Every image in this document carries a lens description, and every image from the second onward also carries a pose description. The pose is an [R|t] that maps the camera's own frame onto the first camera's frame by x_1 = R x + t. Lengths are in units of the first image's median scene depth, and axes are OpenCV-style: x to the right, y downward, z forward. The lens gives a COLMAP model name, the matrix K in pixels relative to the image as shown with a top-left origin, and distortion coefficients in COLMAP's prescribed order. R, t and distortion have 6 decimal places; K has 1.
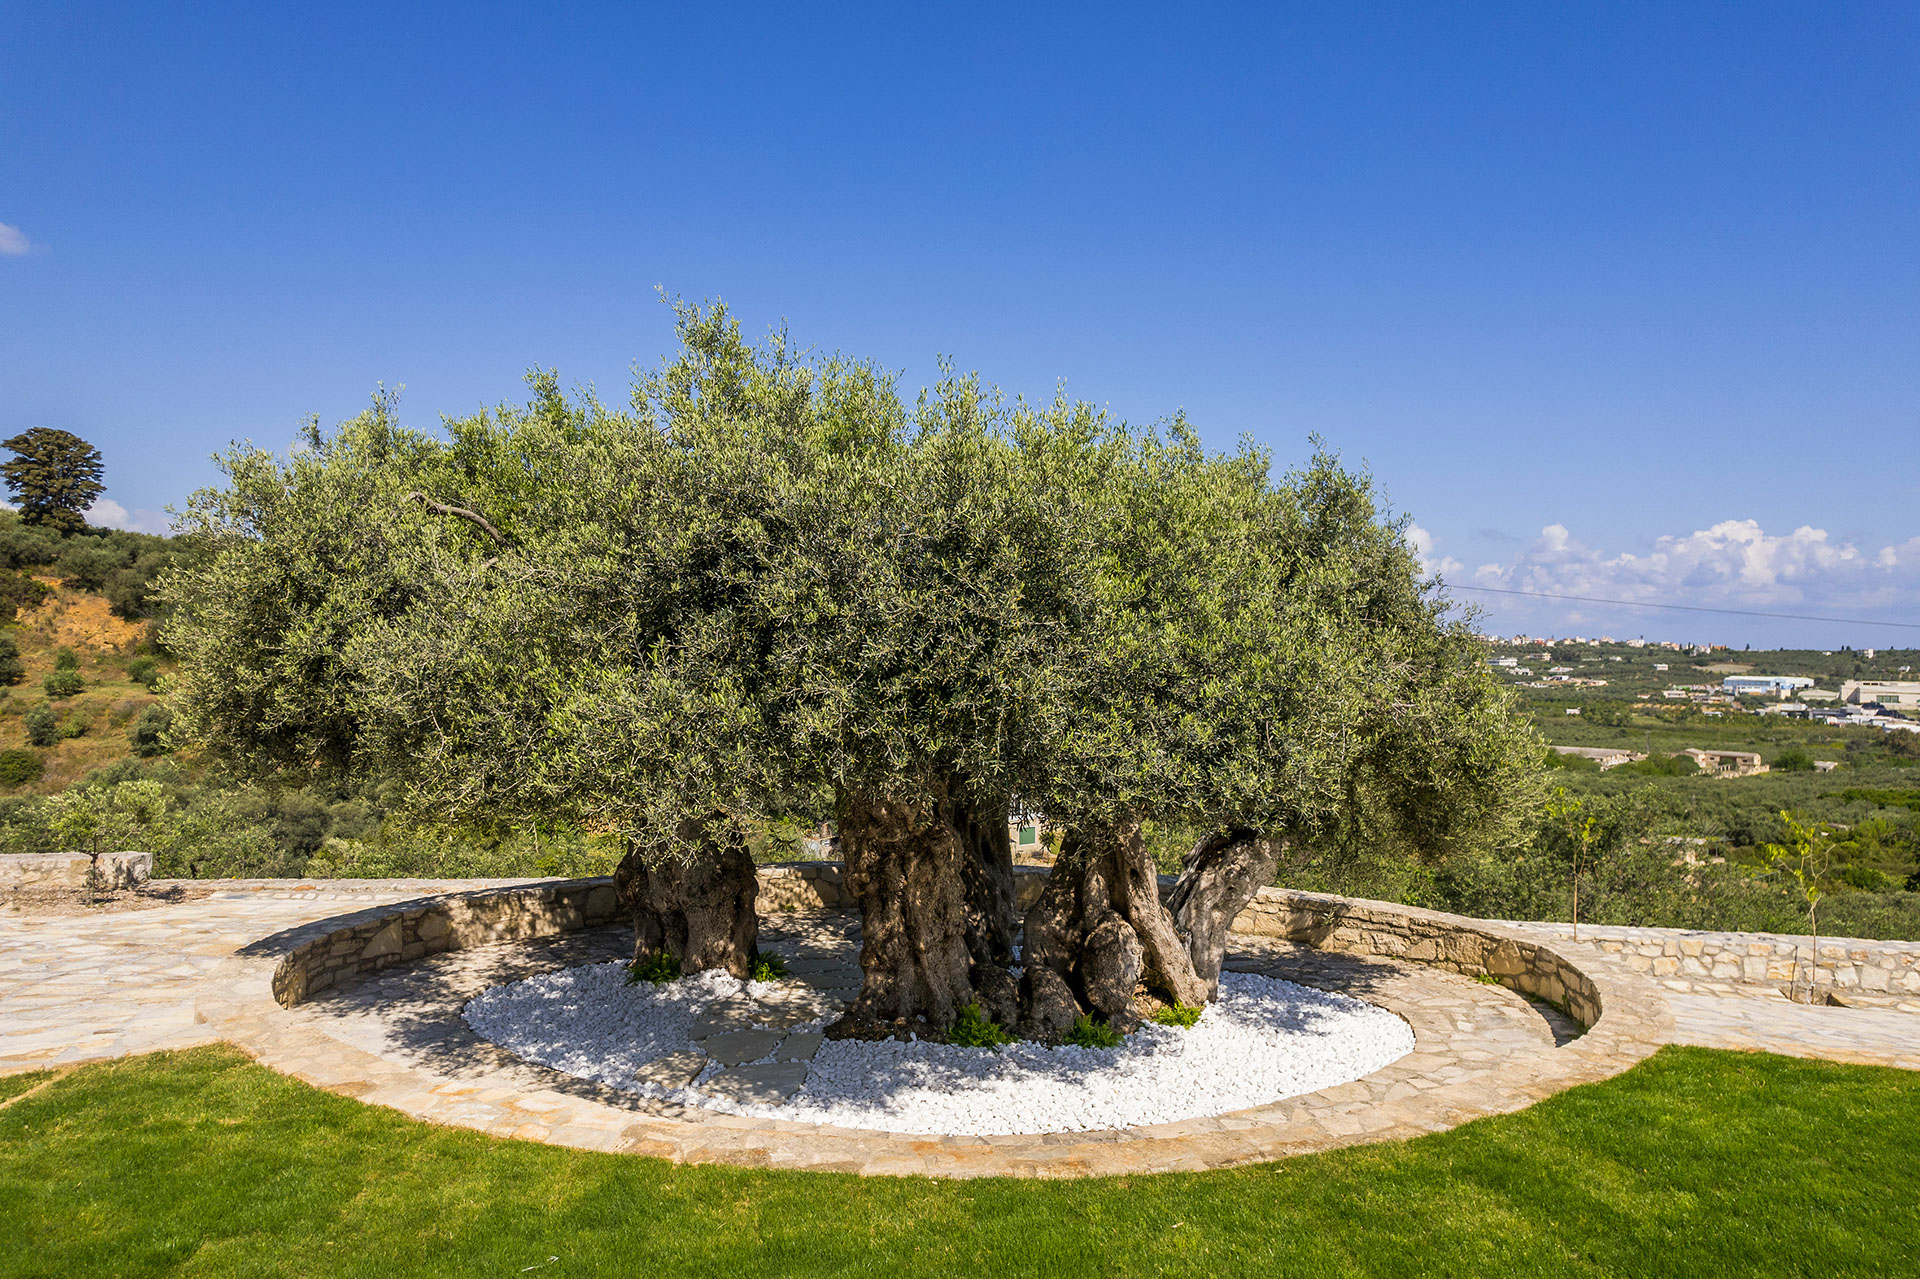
lens RADIAL K [[1224.6, 0, 977.1], [0, 1224.6, 655.9], [0, 0, 1]] dist [0.004405, 0.001490]
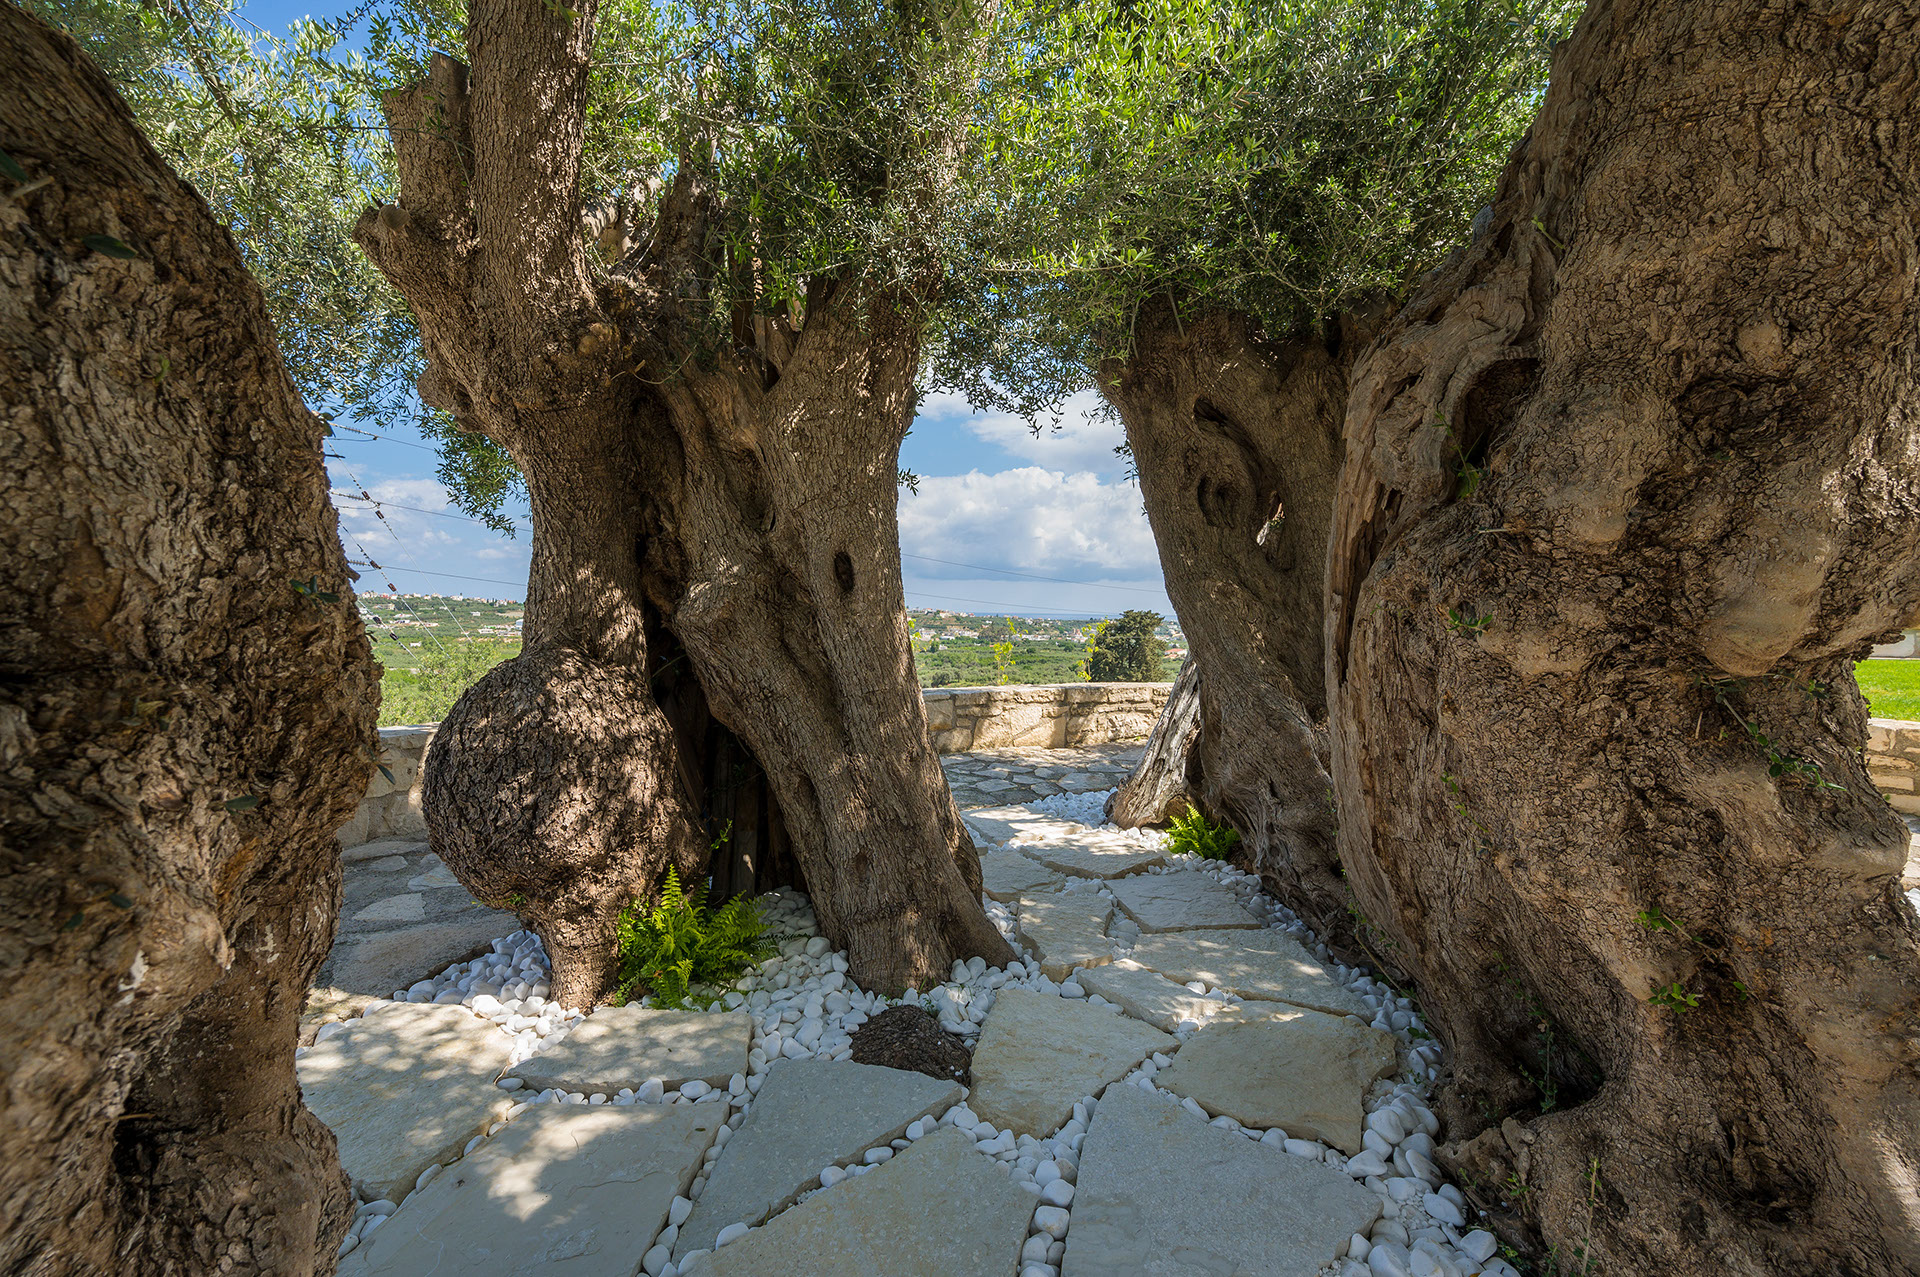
lens RADIAL K [[779.1, 0, 945.5], [0, 779.1, 635.8], [0, 0, 1]] dist [0.002497, 0.000178]
pose [[0.486175, -0.028862, 0.873385, -0.230543], [-0.000781, 0.999440, 0.033462, 0.179941], [-0.873861, -0.016950, 0.485880, 0.984750]]
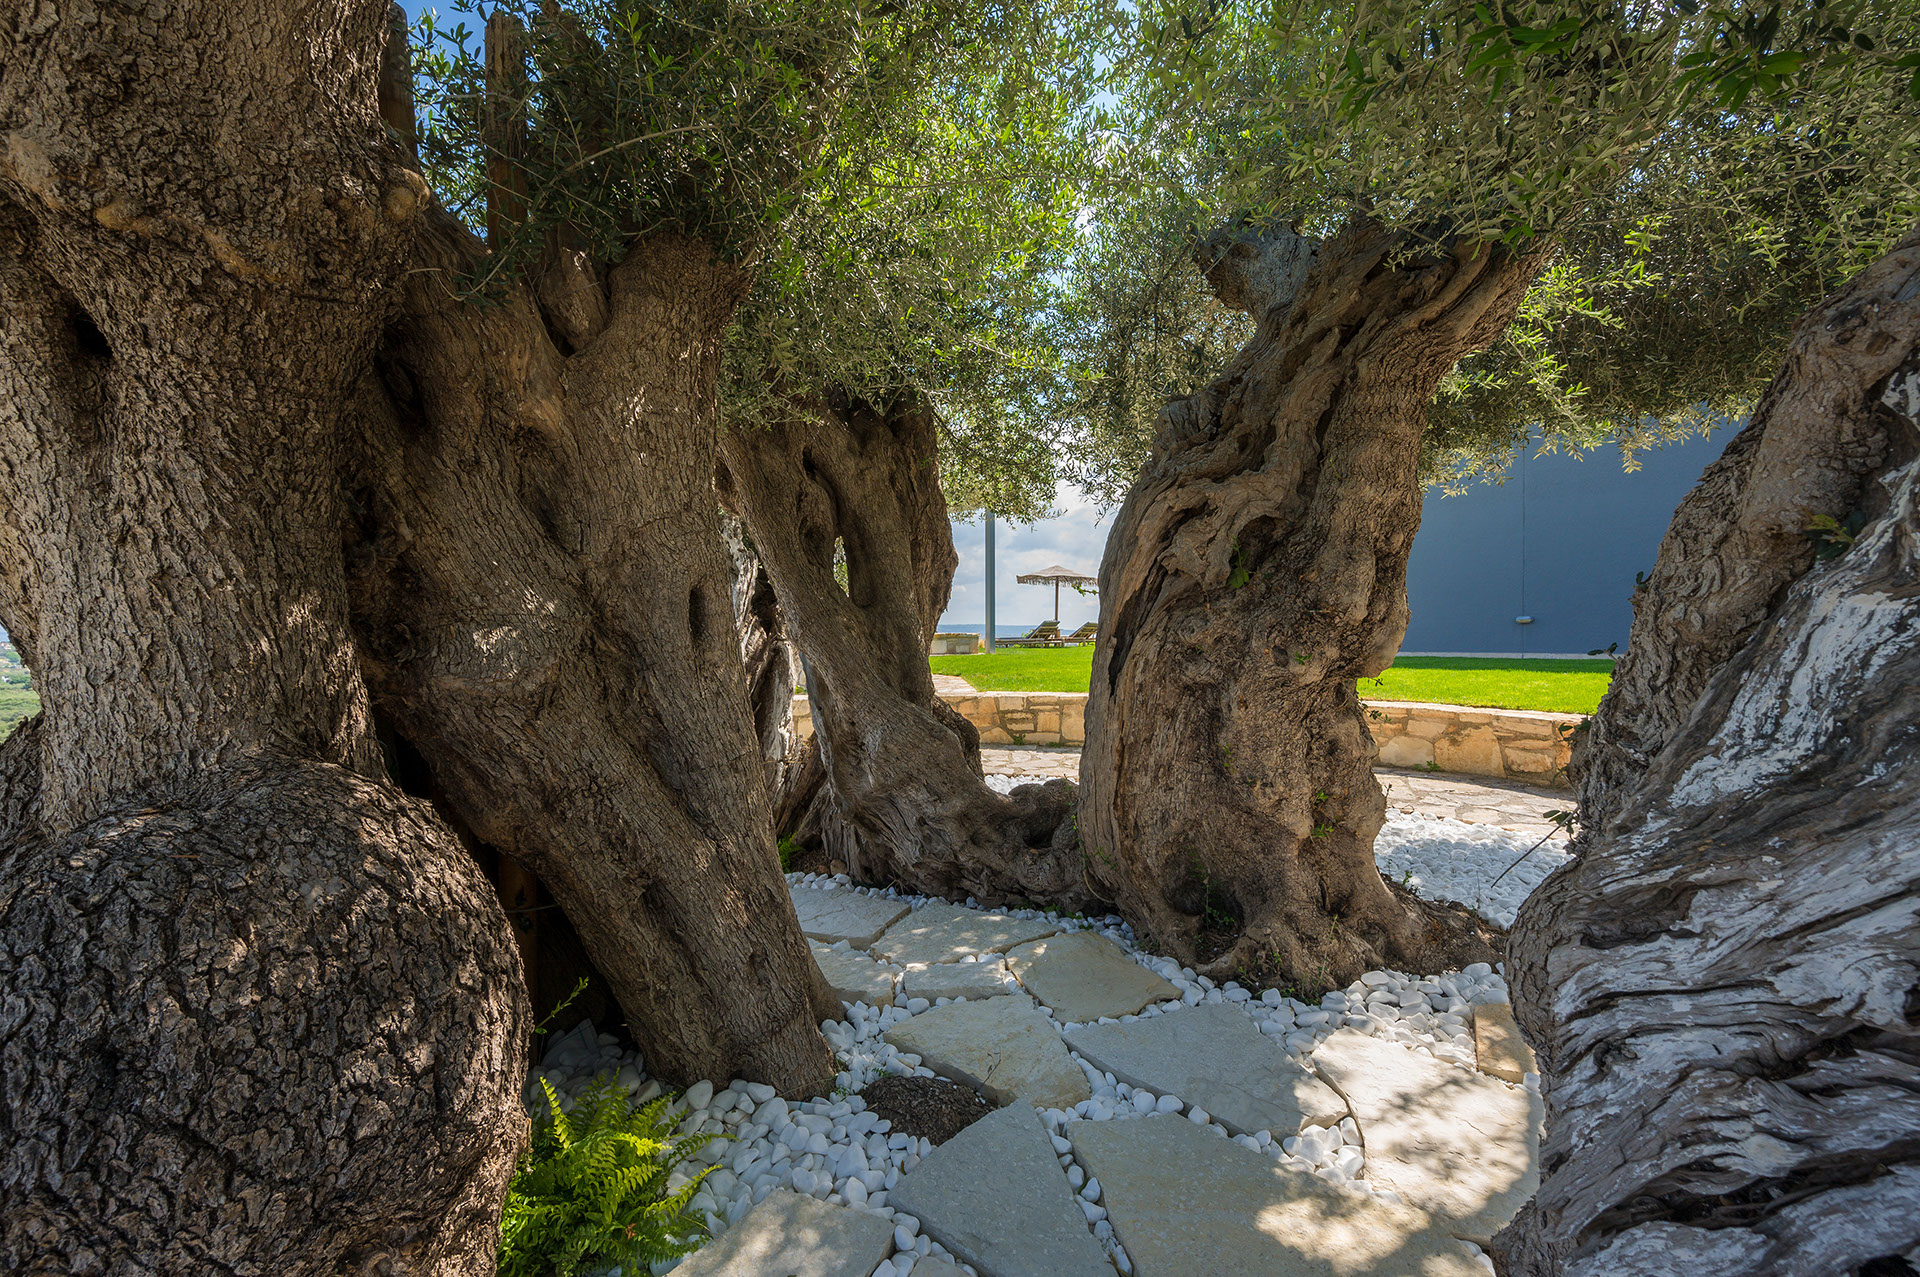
lens RADIAL K [[780.3, 0, 960.0], [0, 780.3, 638.5], [0, 0, 1]] dist [0.000016, 0.000022]
pose [[-0.494199, -0.016322, 0.869196, -0.234315], [0.005793, 0.999740, 0.022067, 0.171119], [-0.869330, 0.015941, -0.493975, 1.159745]]
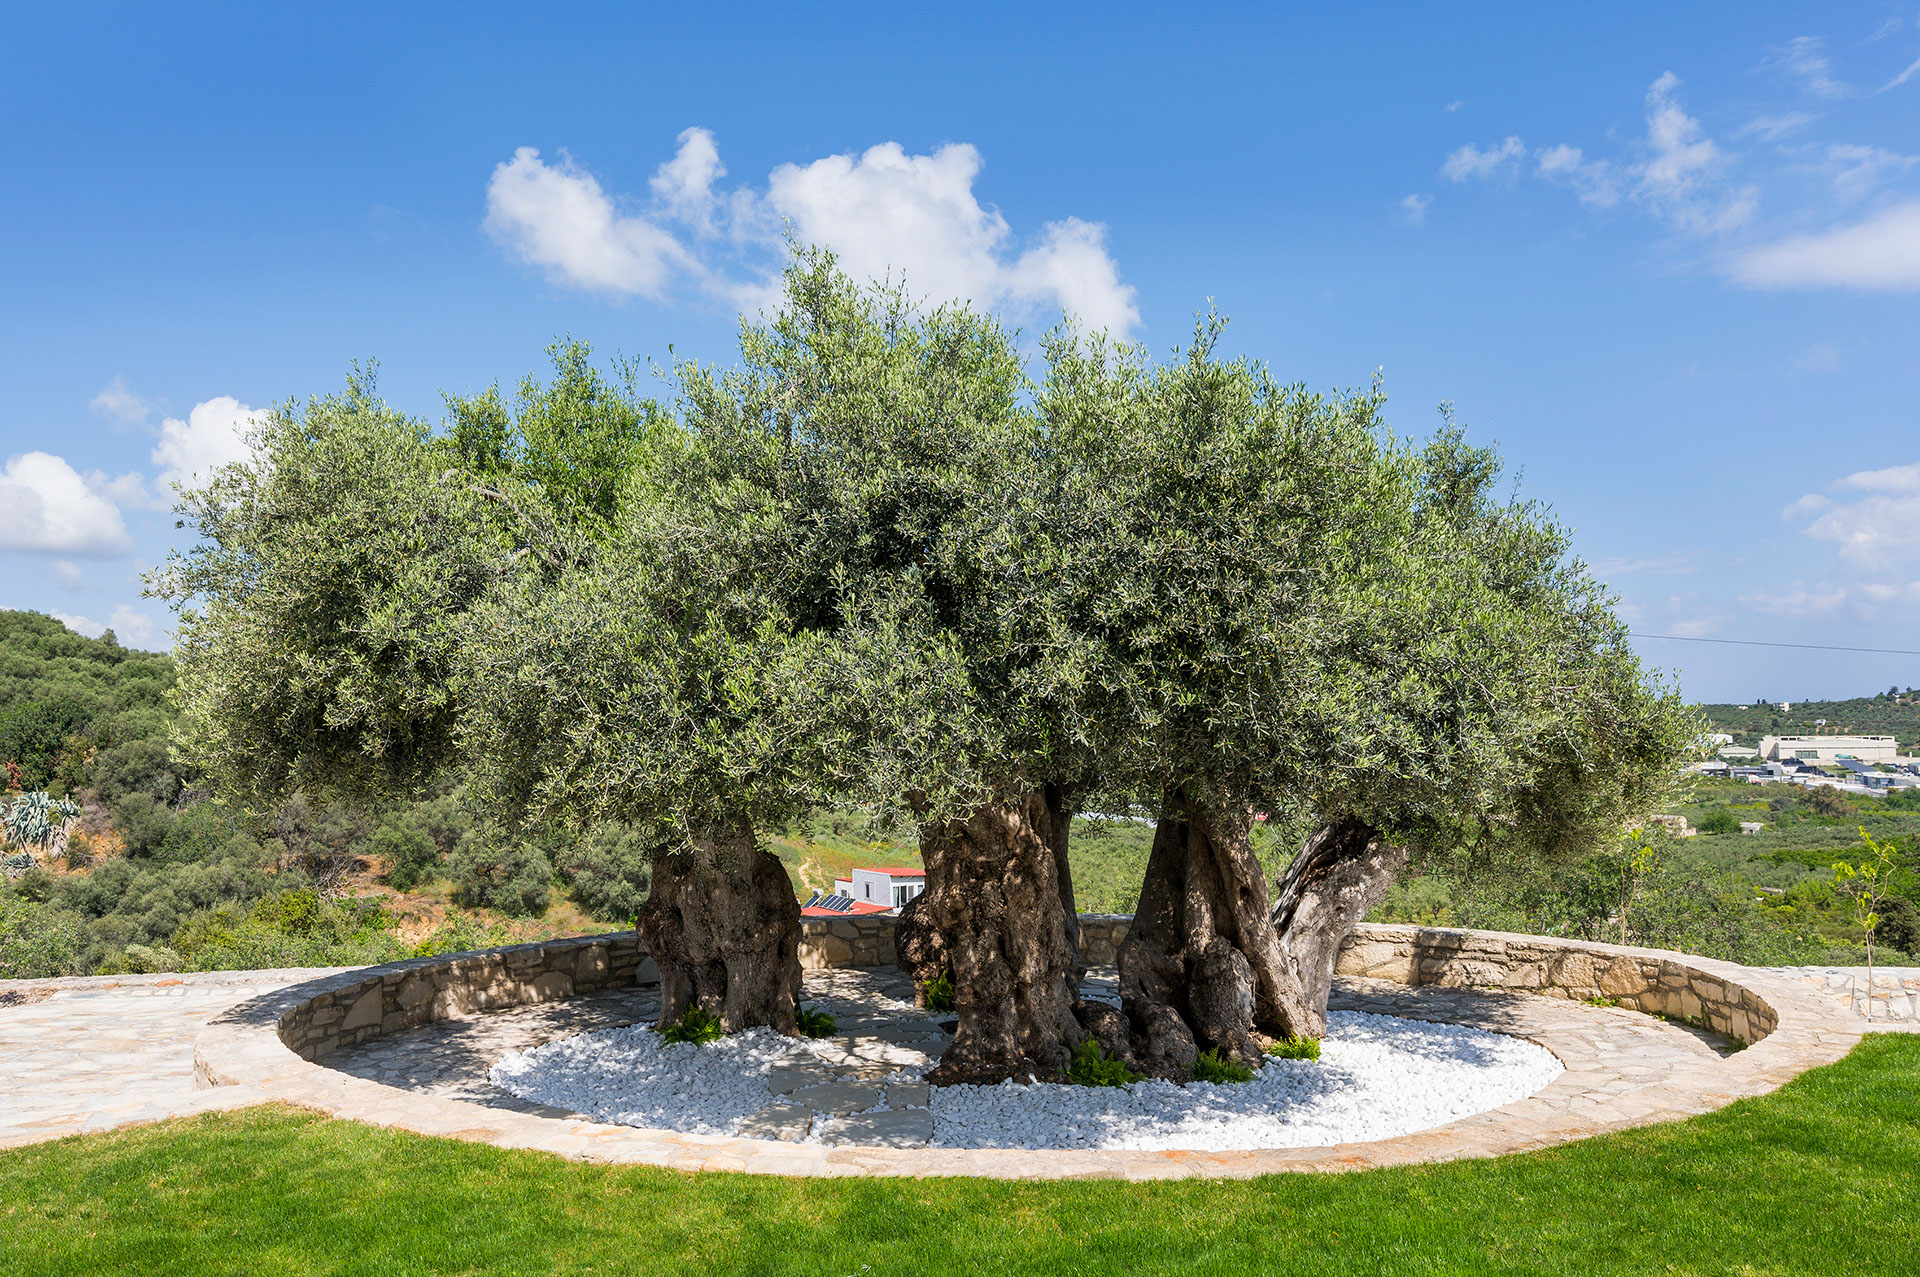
lens RADIAL K [[1381.4, 0, 960.0], [0, 1381.4, 638.5], [0, 0, 1]] dist [-0.001166, 0.001224]
pose [[0.995284, -0.016037, 0.095672, -0.172059], [0.022495, 0.997512, -0.066808, 0.052925], [-0.094363, 0.068645, 0.993168, -0.006214]]
